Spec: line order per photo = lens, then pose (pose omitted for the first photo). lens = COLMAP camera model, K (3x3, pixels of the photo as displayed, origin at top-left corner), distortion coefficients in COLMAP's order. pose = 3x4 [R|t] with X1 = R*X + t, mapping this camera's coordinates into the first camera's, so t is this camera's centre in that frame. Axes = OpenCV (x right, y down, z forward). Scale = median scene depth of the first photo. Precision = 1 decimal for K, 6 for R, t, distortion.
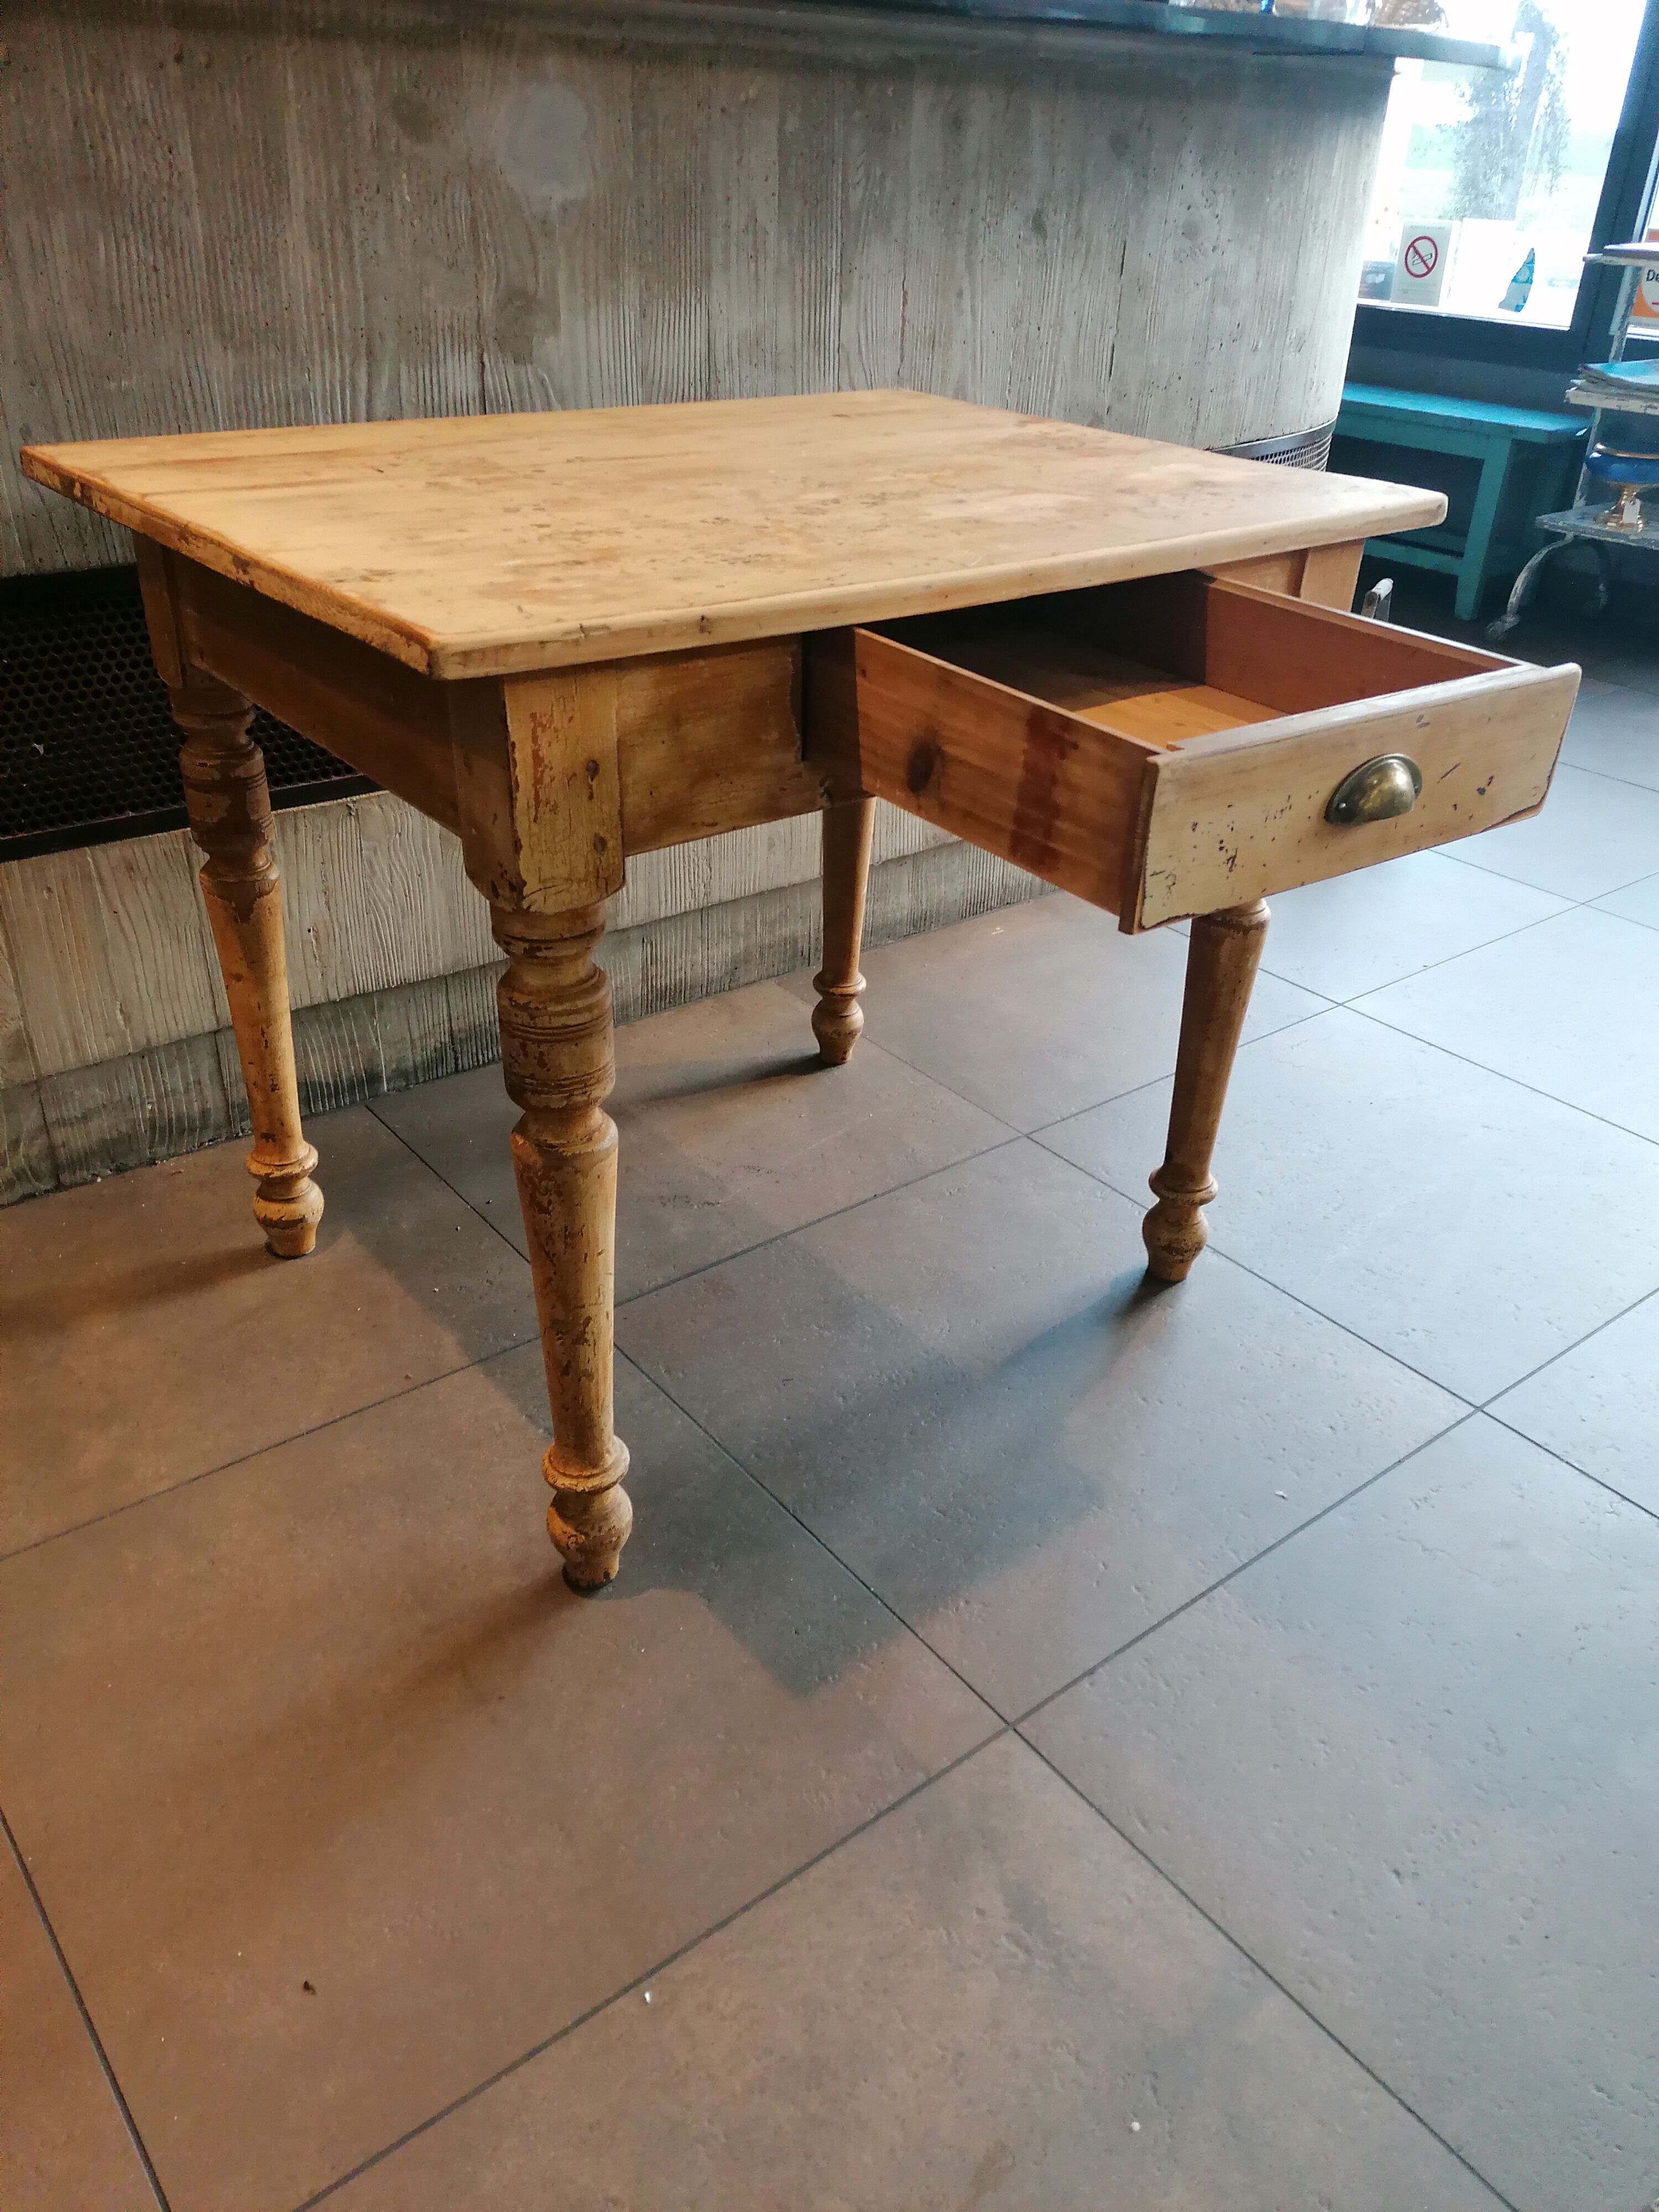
lens RADIAL K [[1762.9, 0, 868.1], [0, 1762.9, 1123.9], [0, 0, 1]] dist [0.067026, -0.066744]
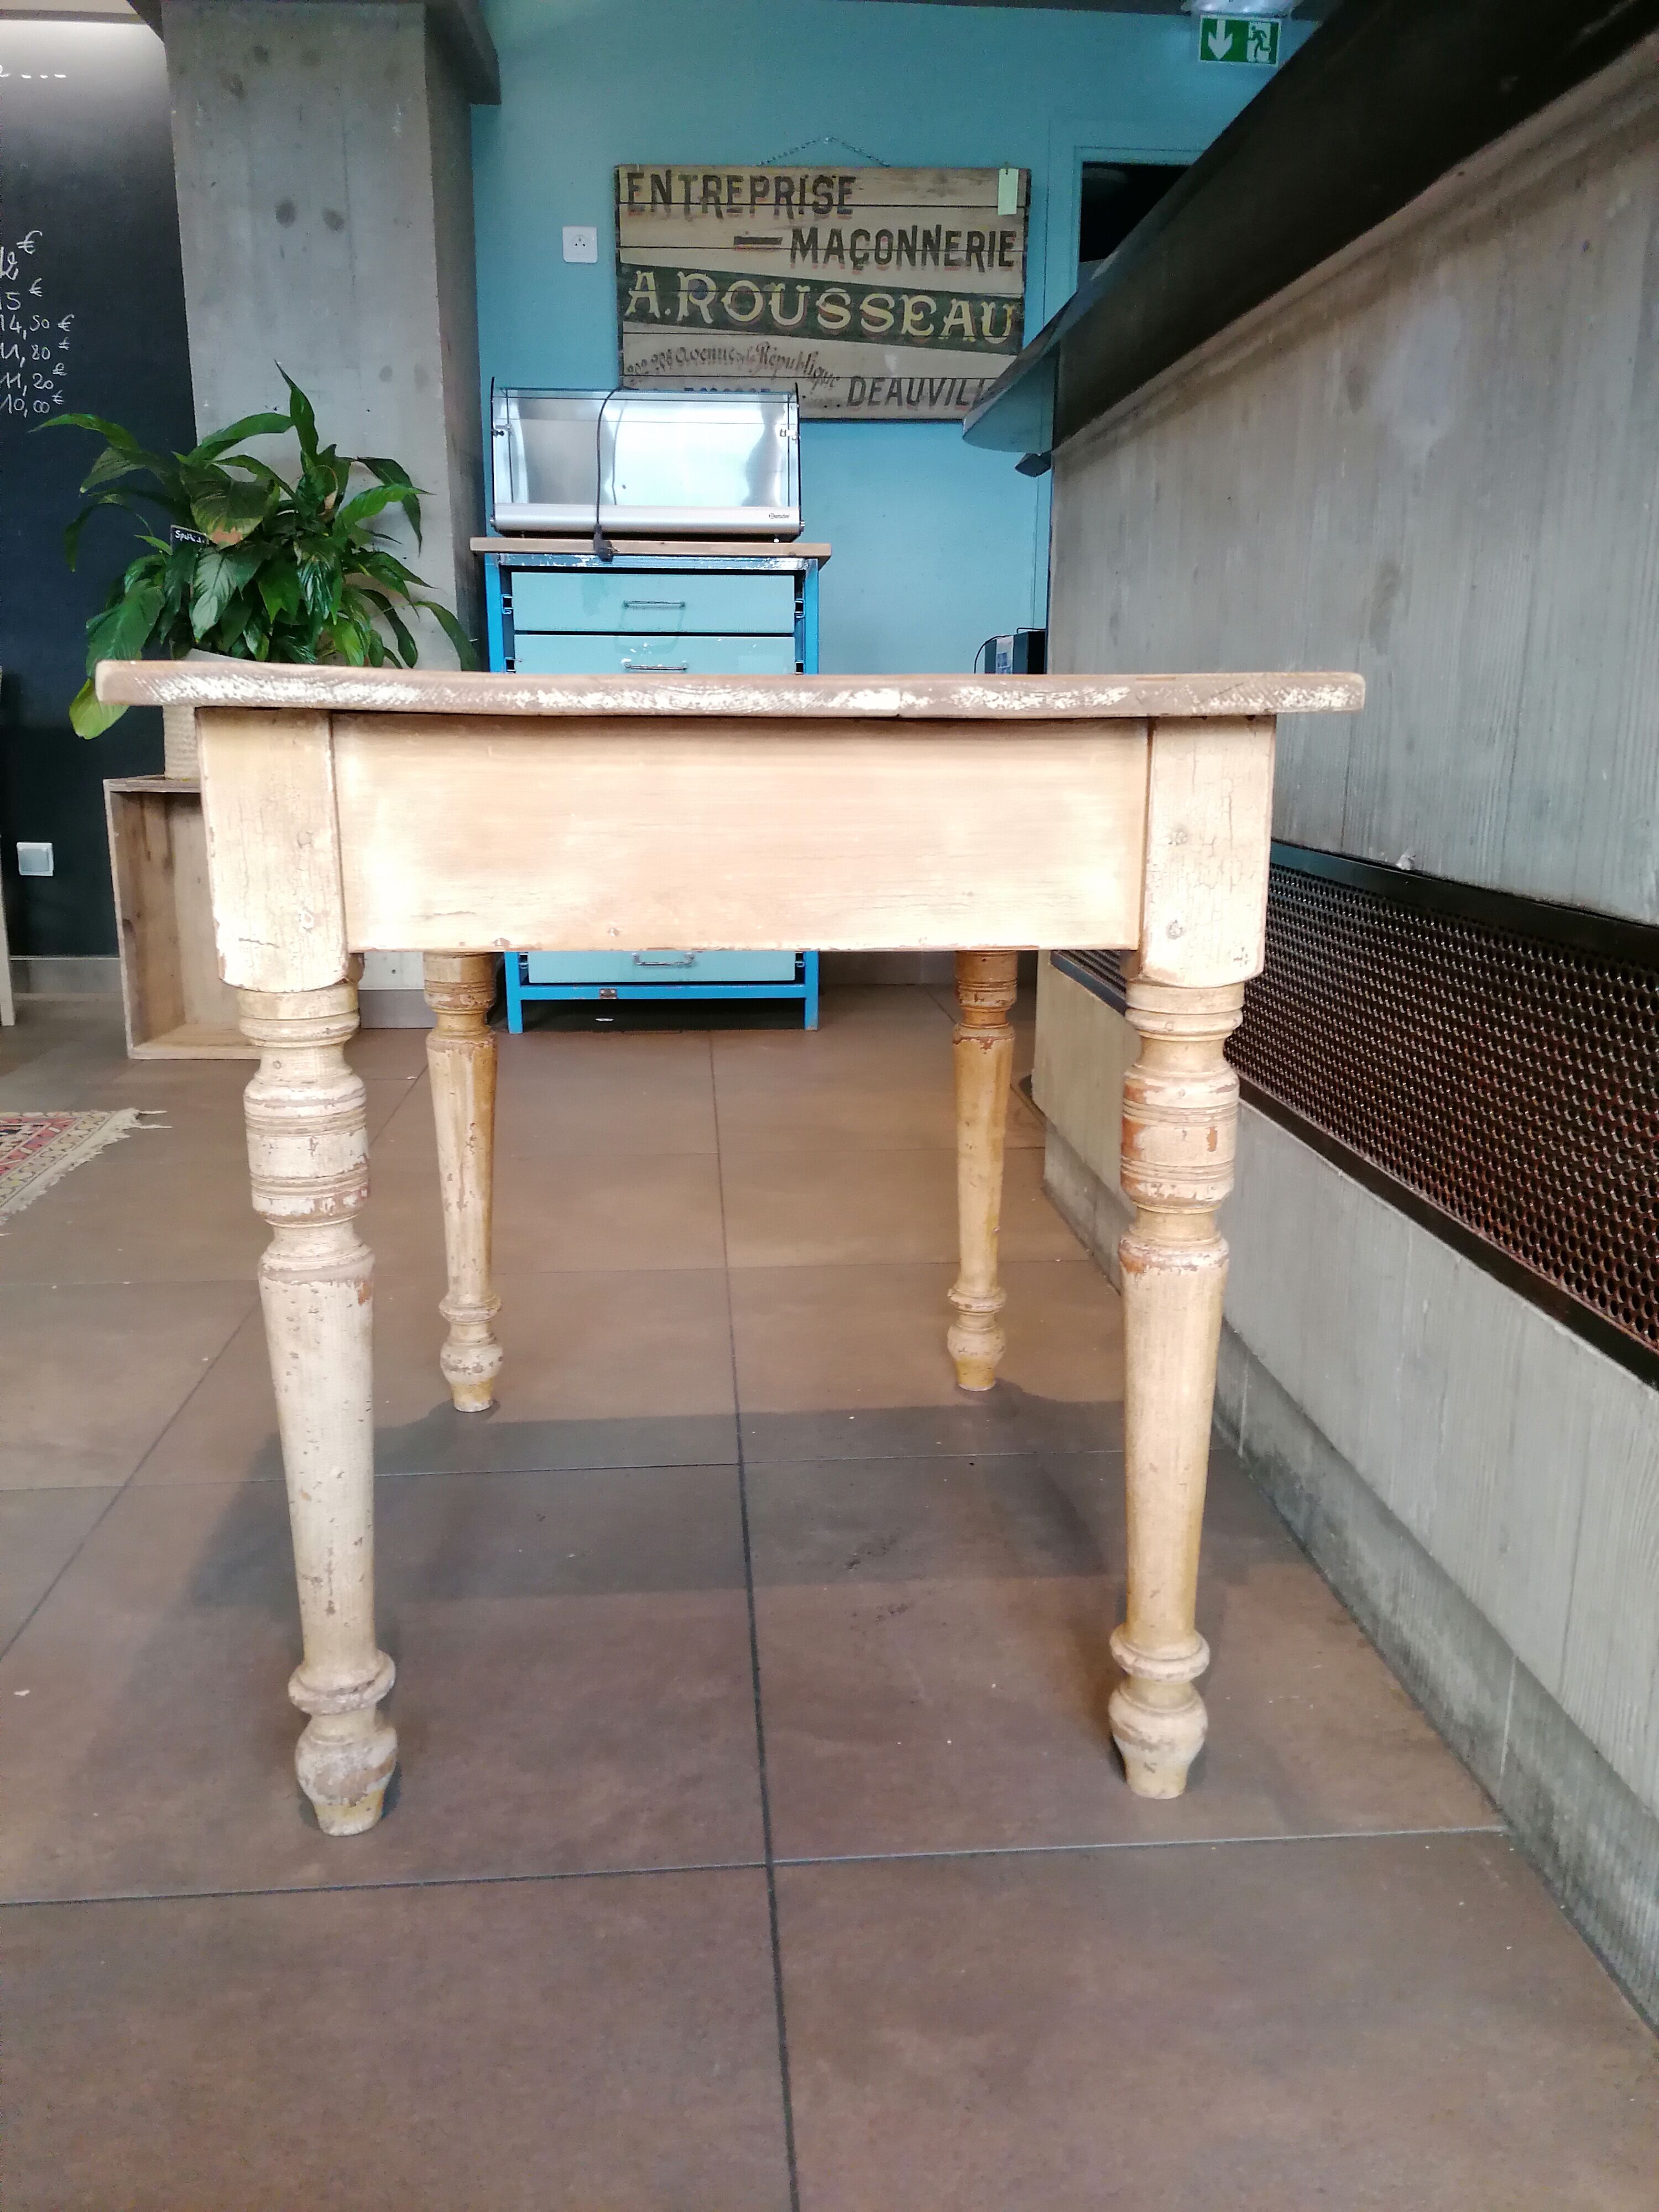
lens RADIAL K [[1683.2, 0, 842.8], [0, 1683.2, 1098.4], [0, 0, 1]] dist [0.084119, -0.094131]
pose [[-0.586105, 0.134995, -0.798910, 0.555150], [-0.434066, 0.780272, 0.450291, -0.509134], [0.684154, 0.610698, -0.398725, 1.255403]]
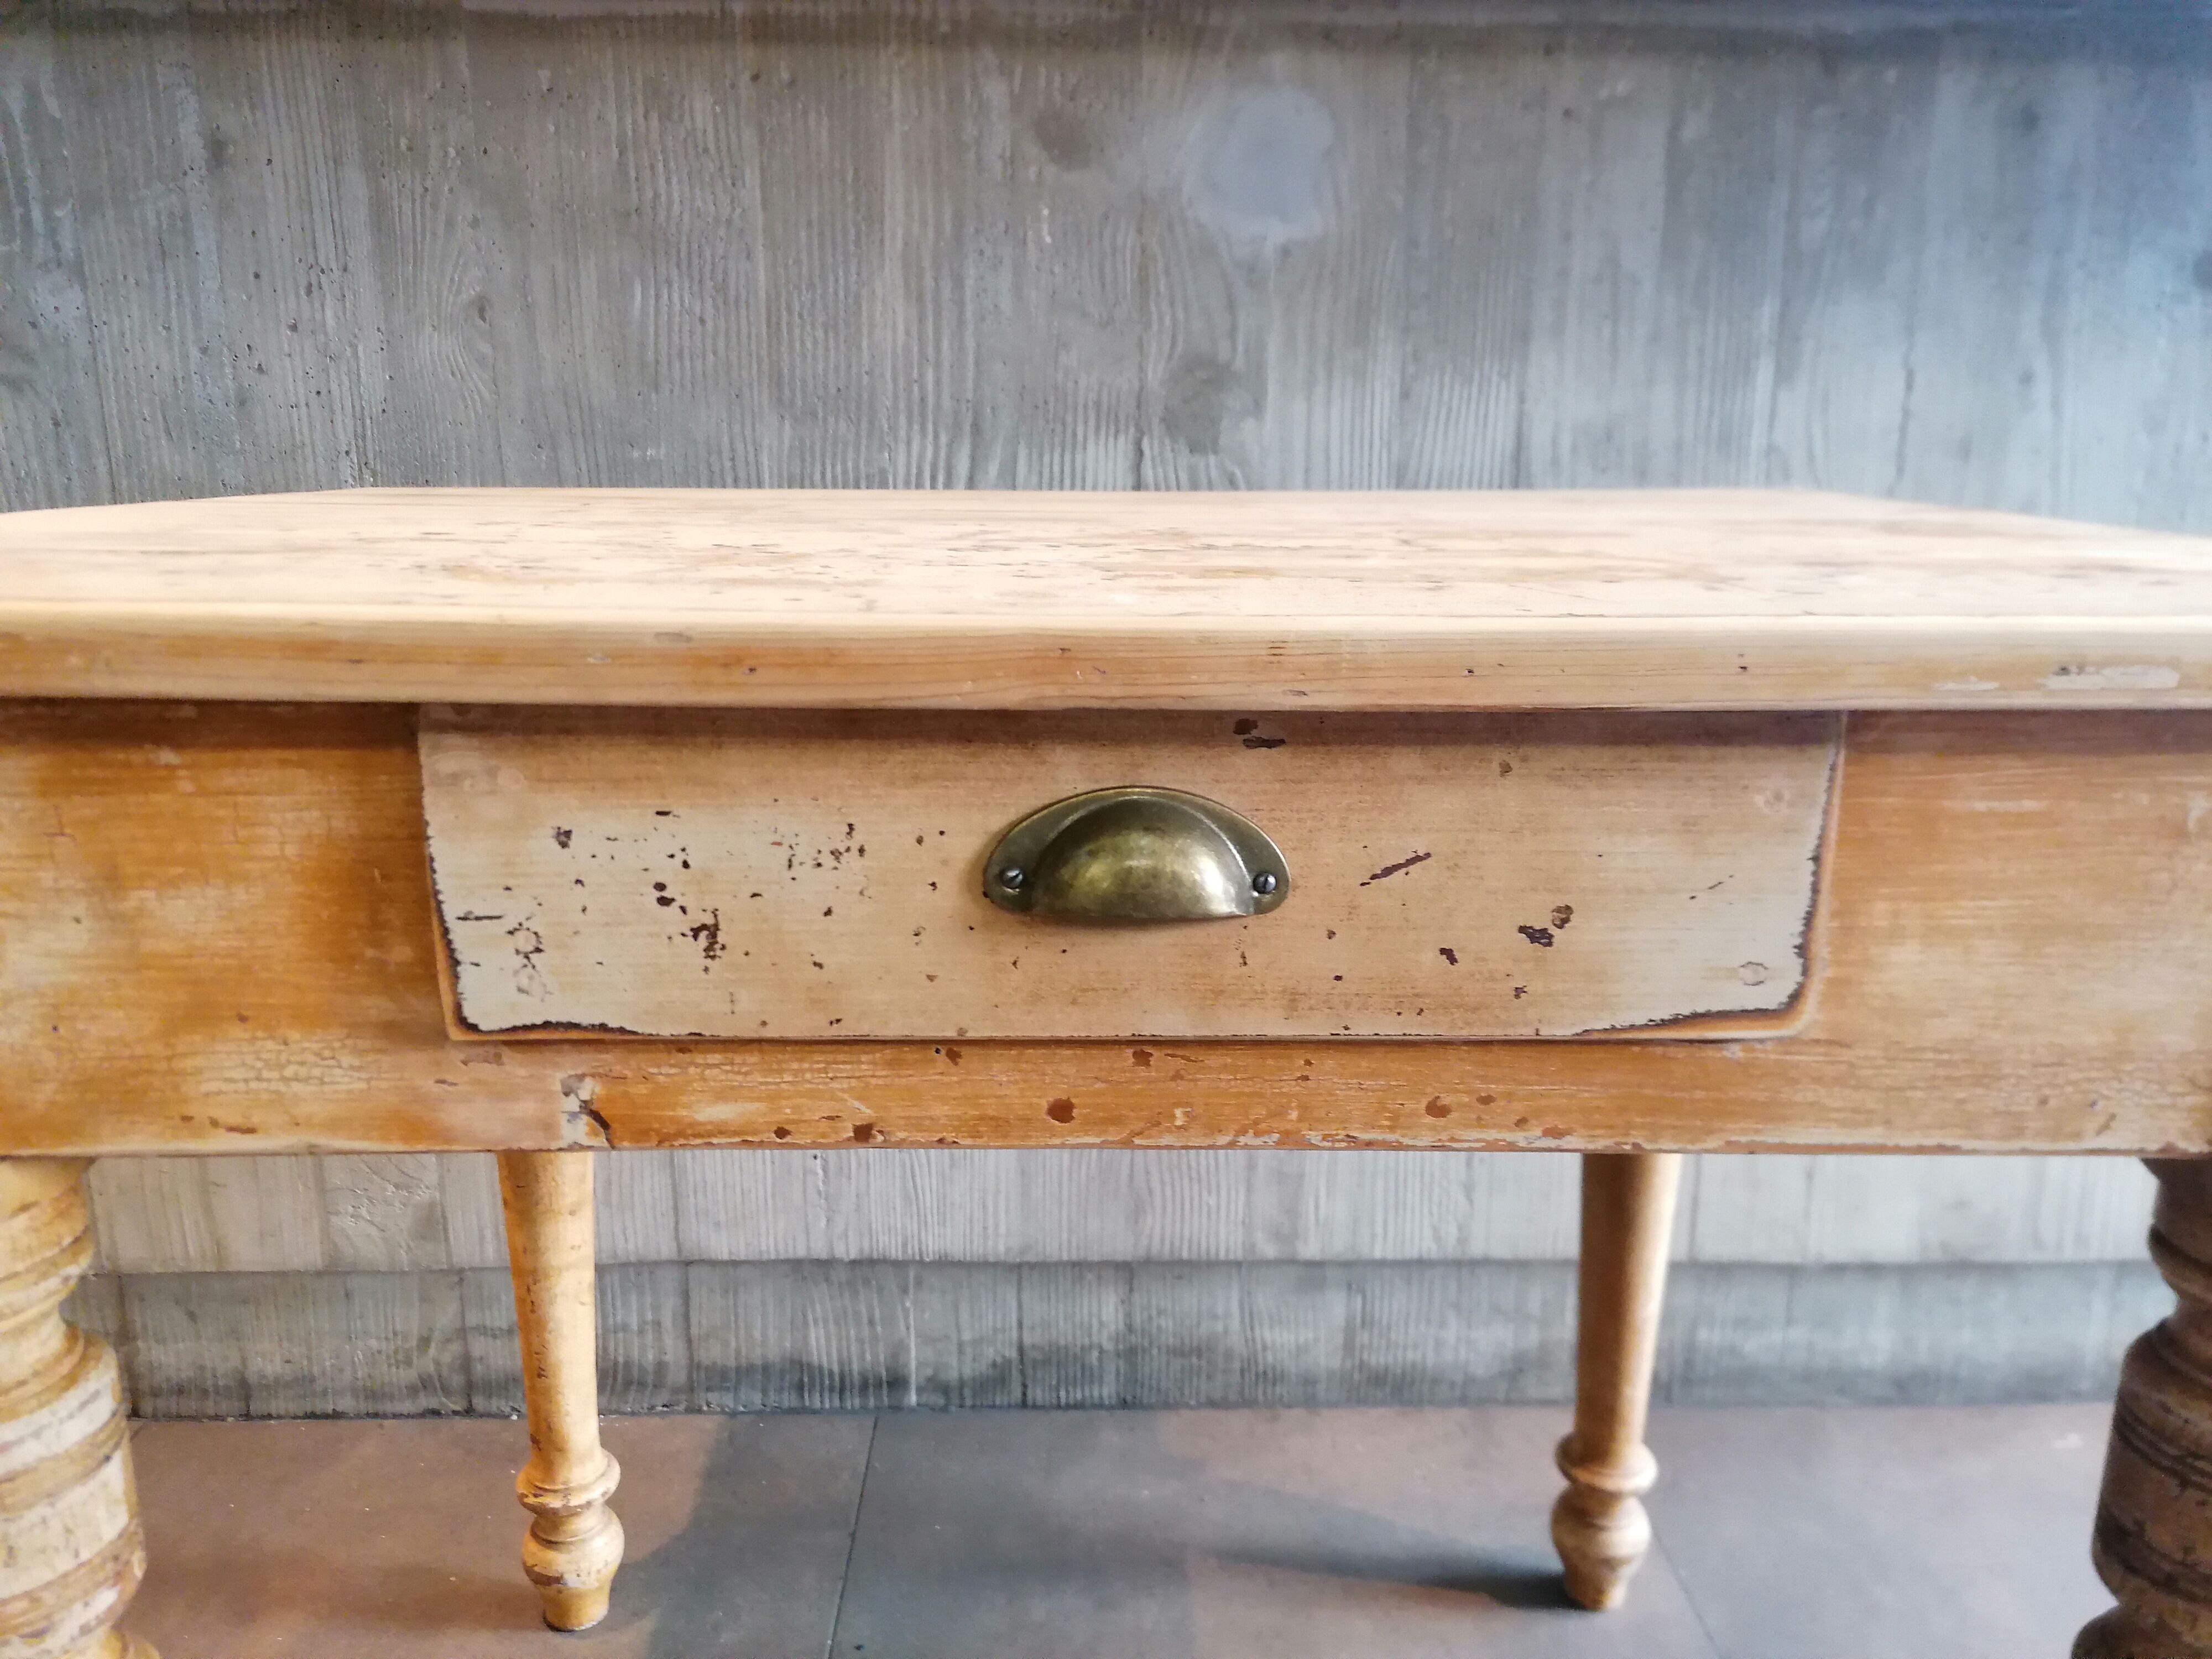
lens RADIAL K [[1683.2, 0, 1098.7], [0, 1683.2, 810.9], [0, 0, 1]] dist [0.084119, -0.094131]
pose [[0.786022, 0.101527, -0.609805, 0.203920], [-0.281522, 0.936989, -0.206873, -0.140196], [0.550378, 0.334280, 0.765076, 0.508574]]
